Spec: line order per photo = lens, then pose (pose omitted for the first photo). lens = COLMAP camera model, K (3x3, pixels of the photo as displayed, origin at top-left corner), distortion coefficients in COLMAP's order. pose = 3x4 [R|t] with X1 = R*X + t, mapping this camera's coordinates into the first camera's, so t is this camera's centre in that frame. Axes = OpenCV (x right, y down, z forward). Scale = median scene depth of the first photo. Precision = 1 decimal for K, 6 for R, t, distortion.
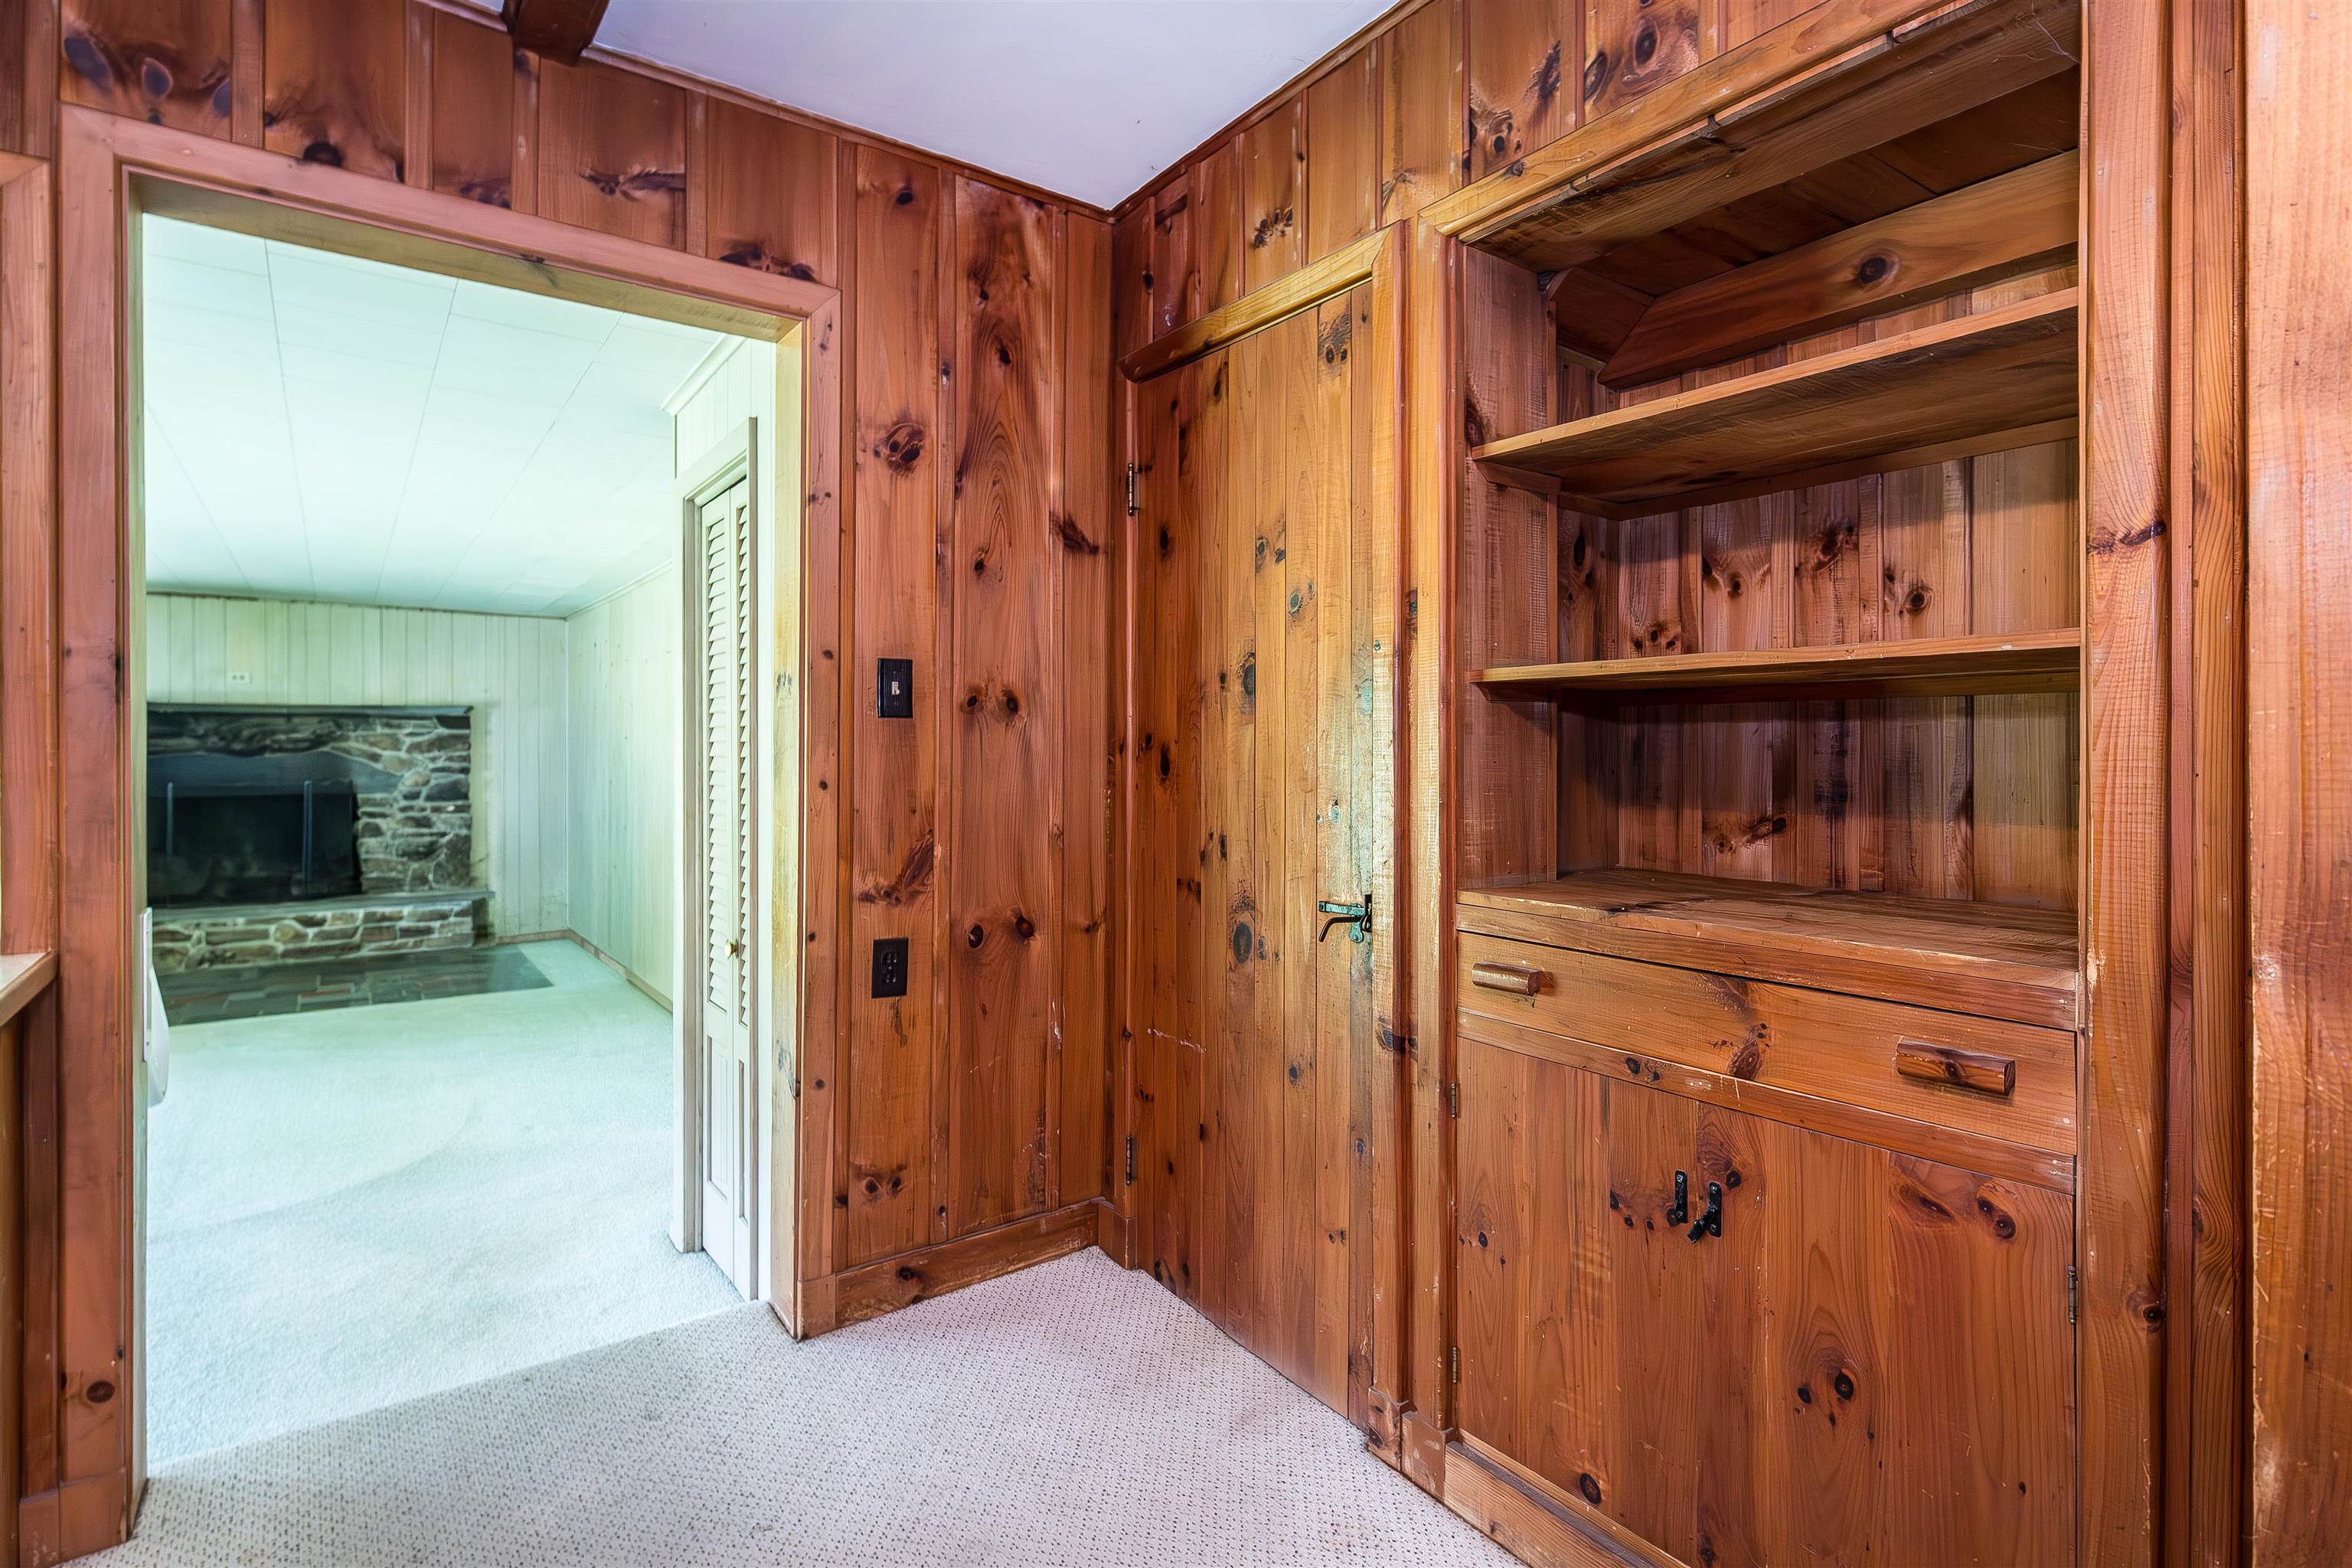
lens RADIAL K [[1137.6, 0, 1182.5], [0, 1137.6, 765.3], [0, 0, 1]] dist [0.007734, -0.001390]
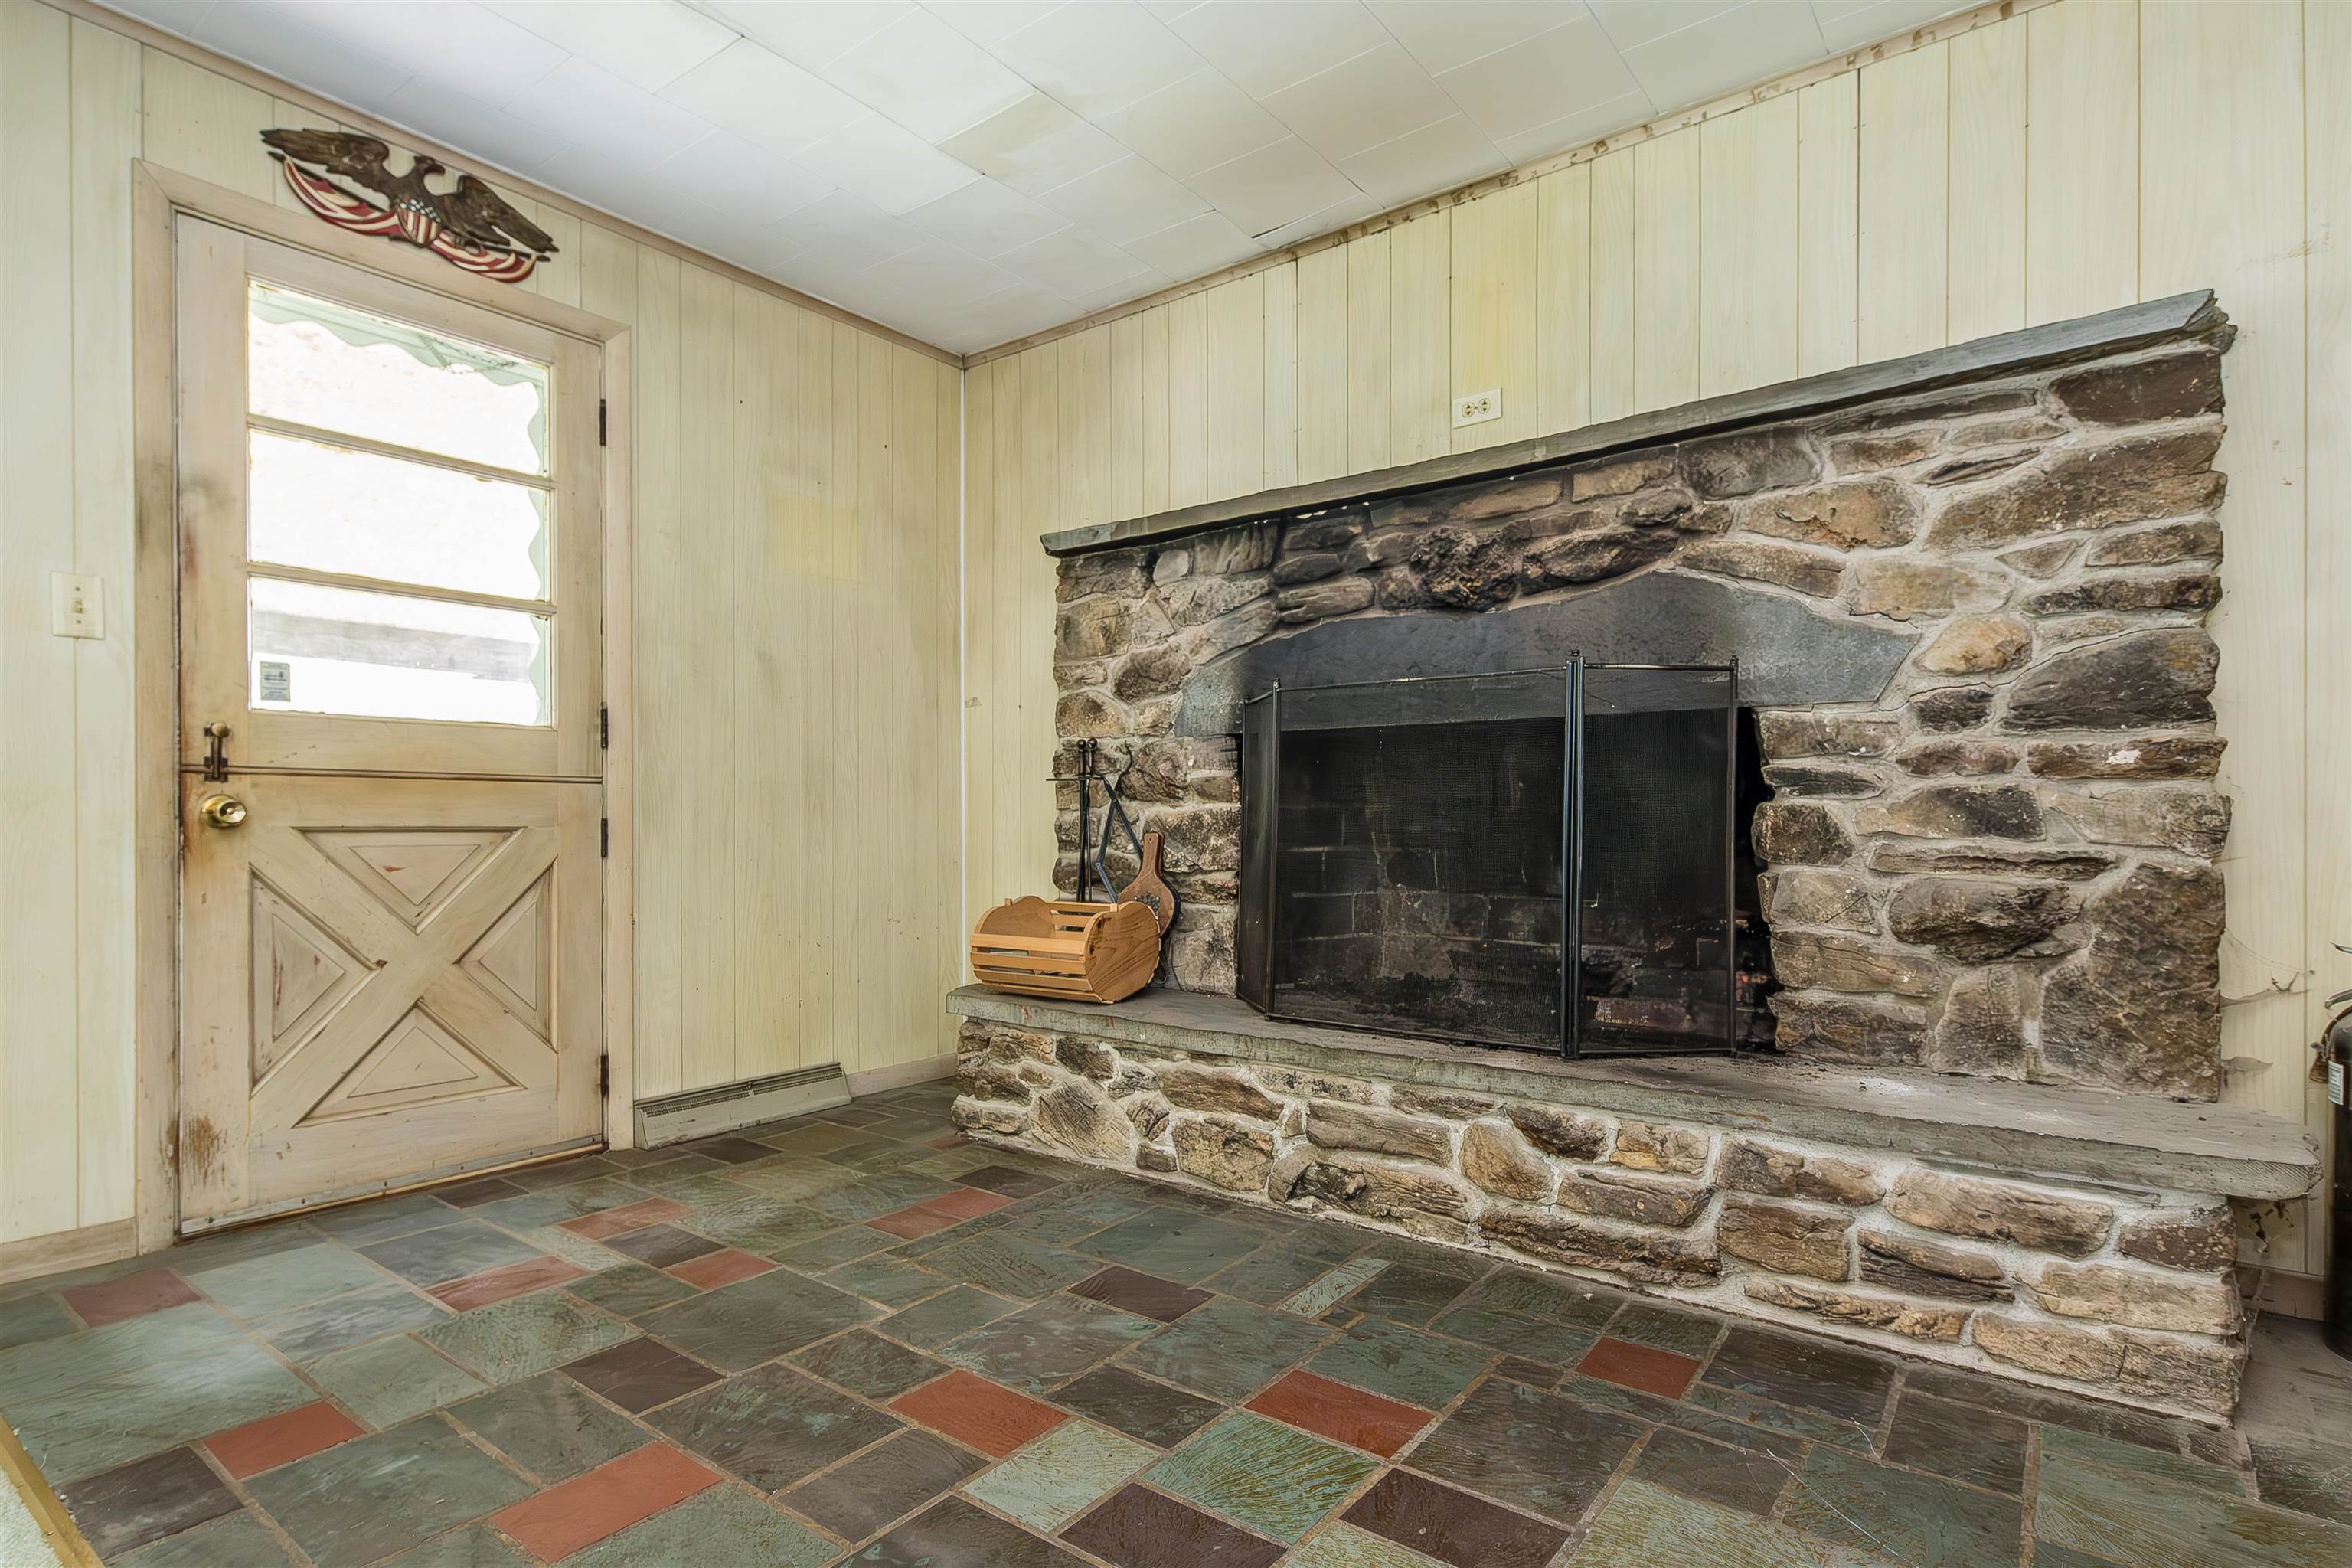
lens RADIAL K [[1137.6, 0, 1121.1], [0, 1137.6, 820.2], [0, 0, 1]] dist [0.007734, -0.001390]
pose [[0.226040, -0.002927, -0.974114, -1.457468], [-0.002955, 0.999989, -0.003691, 0.167481], [0.974114, 0.003713, 0.226029, 2.372829]]
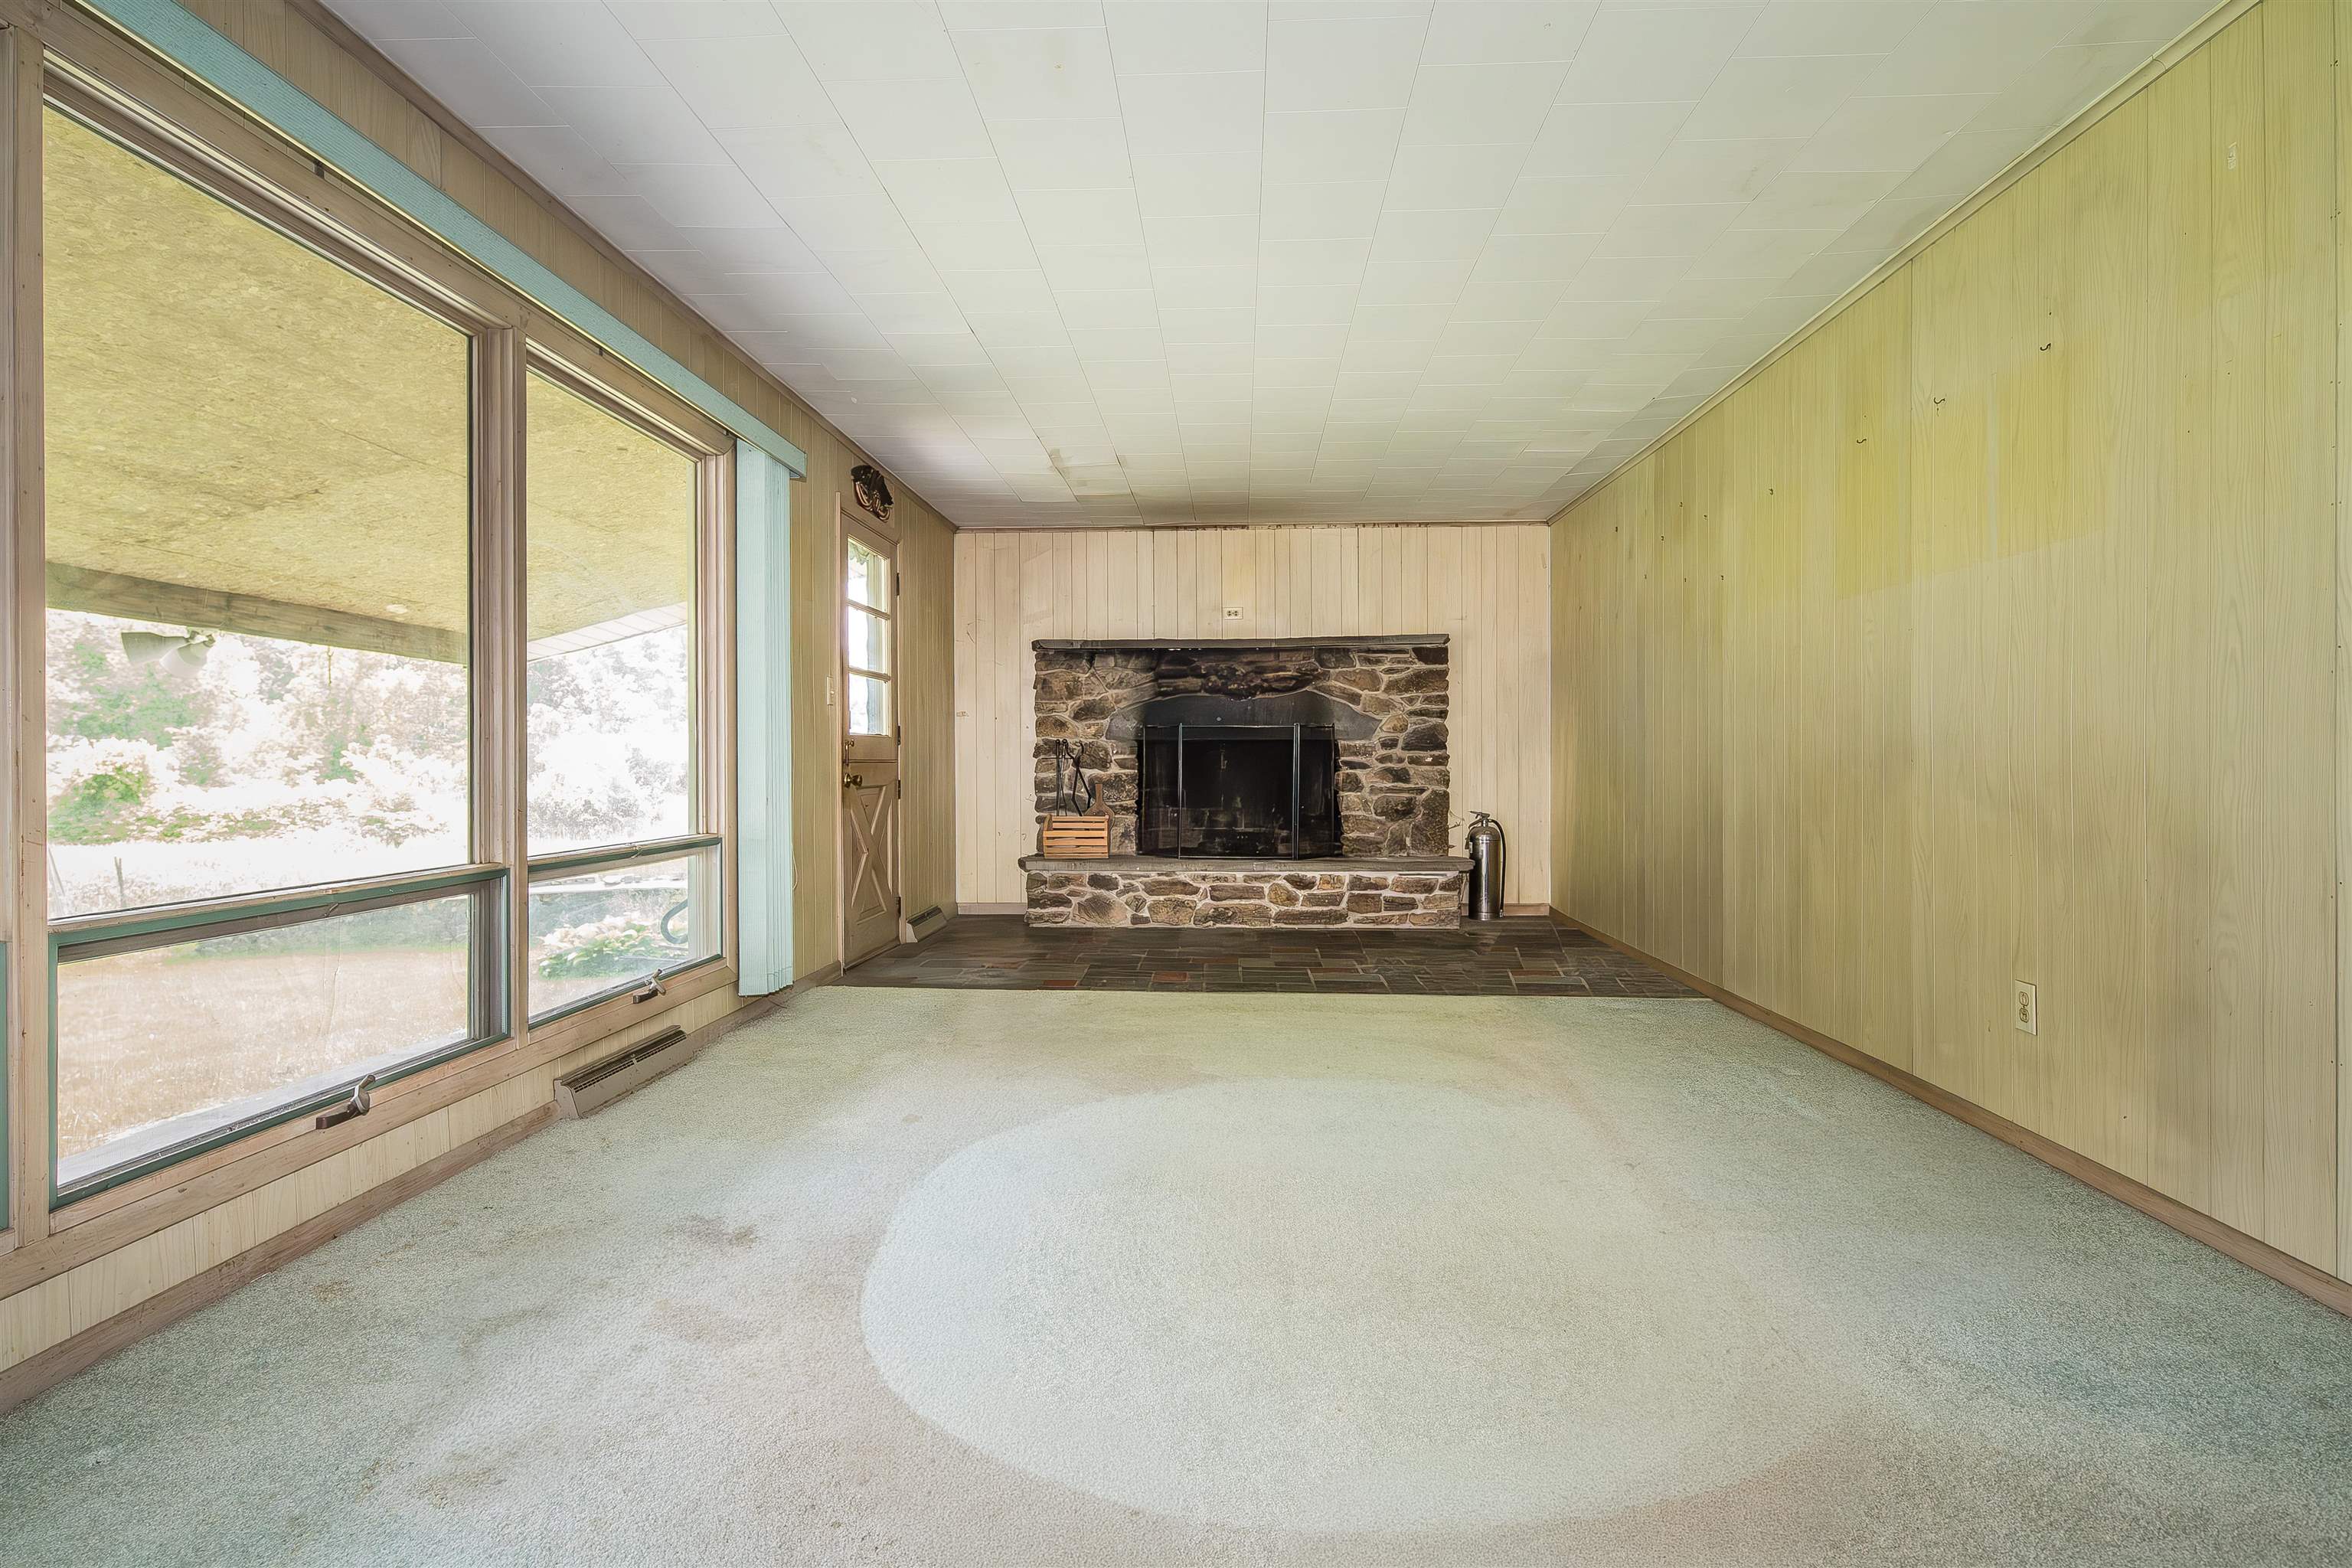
lens RADIAL K [[1137.6, 0, 1178.7], [0, 1137.6, 767.1], [0, 0, 1]] dist [0.007734, -0.001390]
pose [[0.772828, -0.001581, -0.634614, -0.814945], [0.001043, 0.999999, -0.001221, 0.141973], [0.634615, 0.000282, 0.772828, 0.774191]]
